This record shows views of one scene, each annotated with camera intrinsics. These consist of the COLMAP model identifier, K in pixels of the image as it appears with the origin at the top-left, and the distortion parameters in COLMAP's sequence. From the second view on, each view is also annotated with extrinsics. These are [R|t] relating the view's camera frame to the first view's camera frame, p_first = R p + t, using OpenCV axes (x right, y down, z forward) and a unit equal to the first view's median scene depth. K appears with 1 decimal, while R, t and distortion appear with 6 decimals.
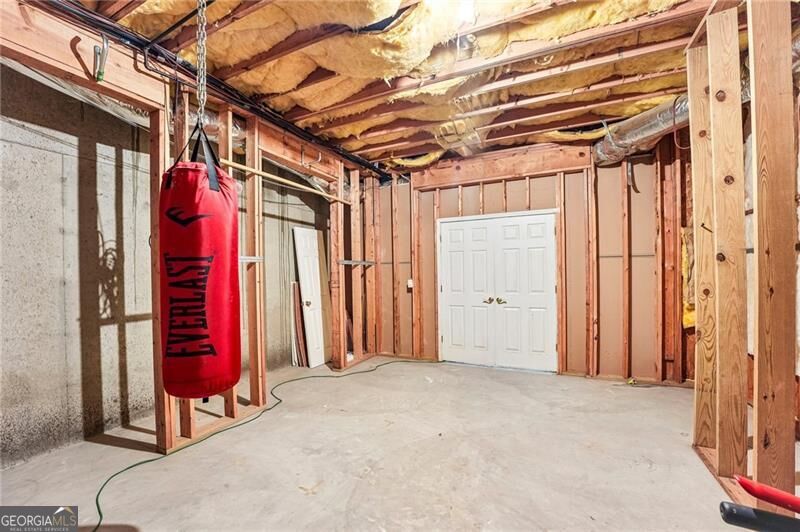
lens RADIAL K [[323.5, 0, 396.8], [0, 323.5, 270.7], [0, 0, 1]] dist [-0.026242, 0.001865]
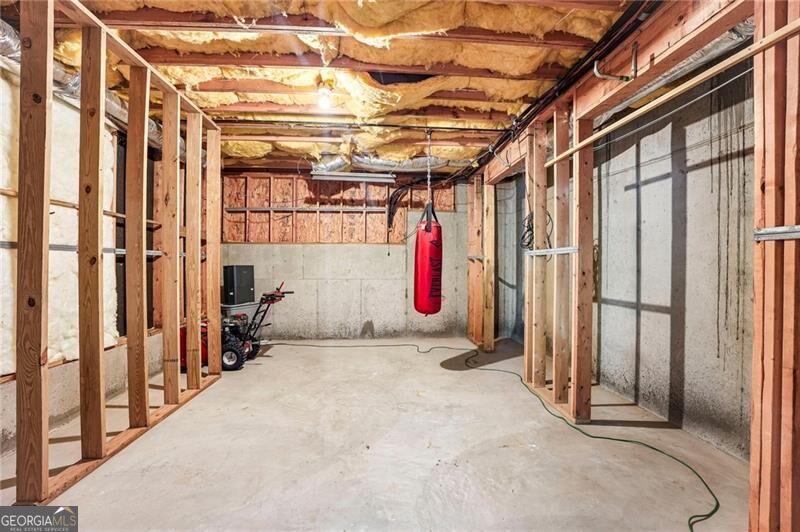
lens RADIAL K [[323.5, 0, 396.6], [0, 323.5, 266.7], [0, 0, 1]] dist [-0.026242, 0.001865]
pose [[-0.865611, 0.015758, -0.500469, 0.469477], [0.012172, 0.999872, 0.010429, -0.003976], [0.500569, 0.002935, -0.865692, 1.677677]]
